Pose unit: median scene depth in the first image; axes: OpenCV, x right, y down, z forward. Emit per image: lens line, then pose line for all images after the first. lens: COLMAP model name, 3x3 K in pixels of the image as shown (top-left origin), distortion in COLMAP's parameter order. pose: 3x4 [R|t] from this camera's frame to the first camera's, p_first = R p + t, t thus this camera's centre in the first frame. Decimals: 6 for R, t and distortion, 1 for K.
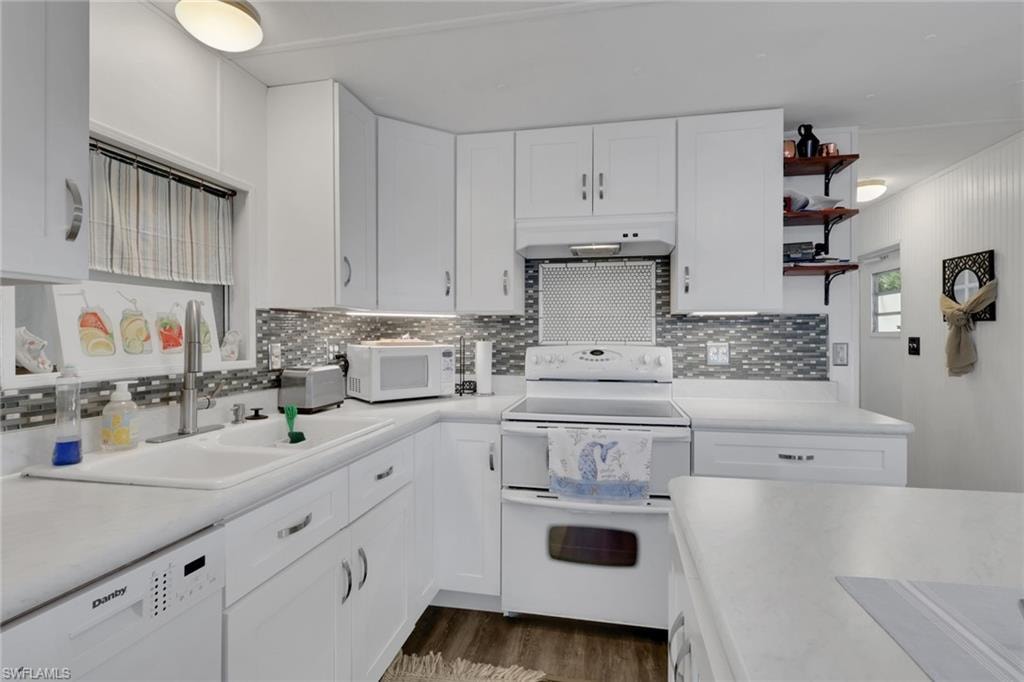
lens RADIAL K [[485.4, 0, 510.5], [0, 485.4, 327.9], [0, 0, 1]] dist [0.002353, 0.000574]
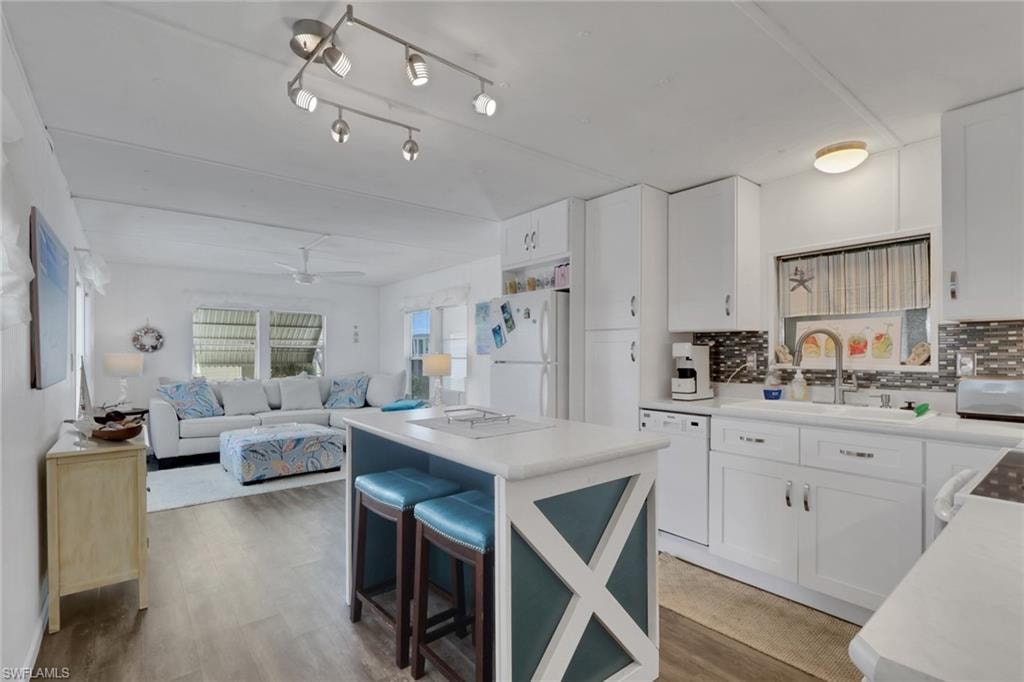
lens RADIAL K [[482.0, 0, 507.3], [0, 482.0, 350.9], [0, 0, 1]] dist [-0.001076, 0.000032]
pose [[-0.636695, -0.003970, -0.771105, 1.230839], [0.013652, 0.999772, -0.016420, 0.036054], [0.770994, -0.020982, -0.636496, 1.037211]]
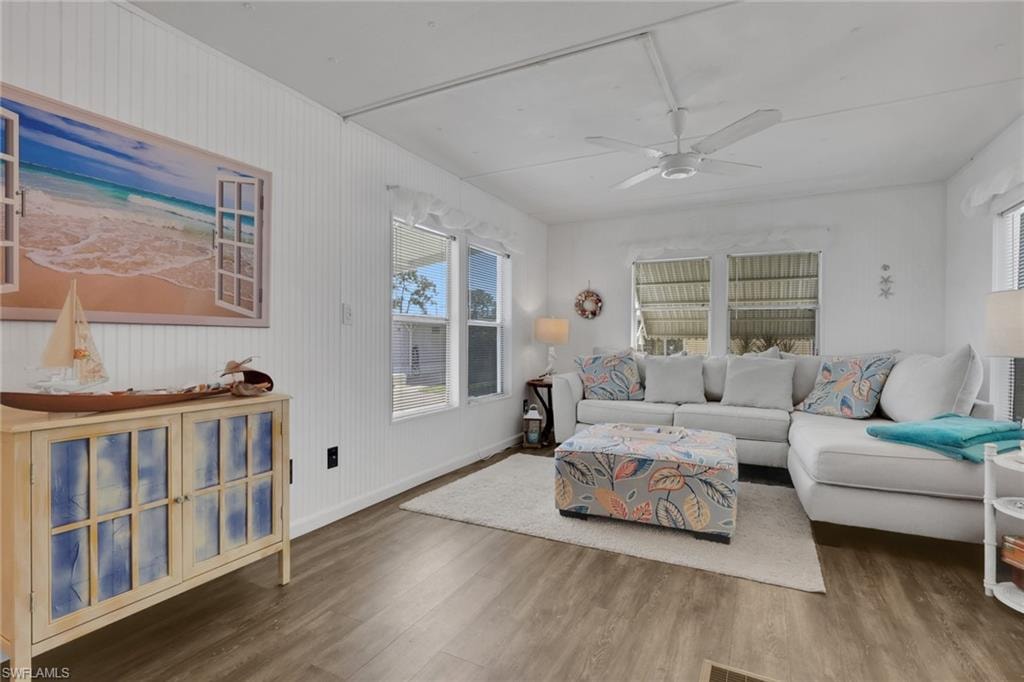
lens RADIAL K [[482.4, 0, 515.9], [0, 482.4, 338.4], [0, 0, 1]] dist [-0.000546, 0.000149]
pose [[-0.967659, -0.006327, 0.252181, 0.944237], [-0.010310, 0.999842, -0.014473, 0.055384], [-0.252050, -0.016605, -0.967572, 0.798995]]
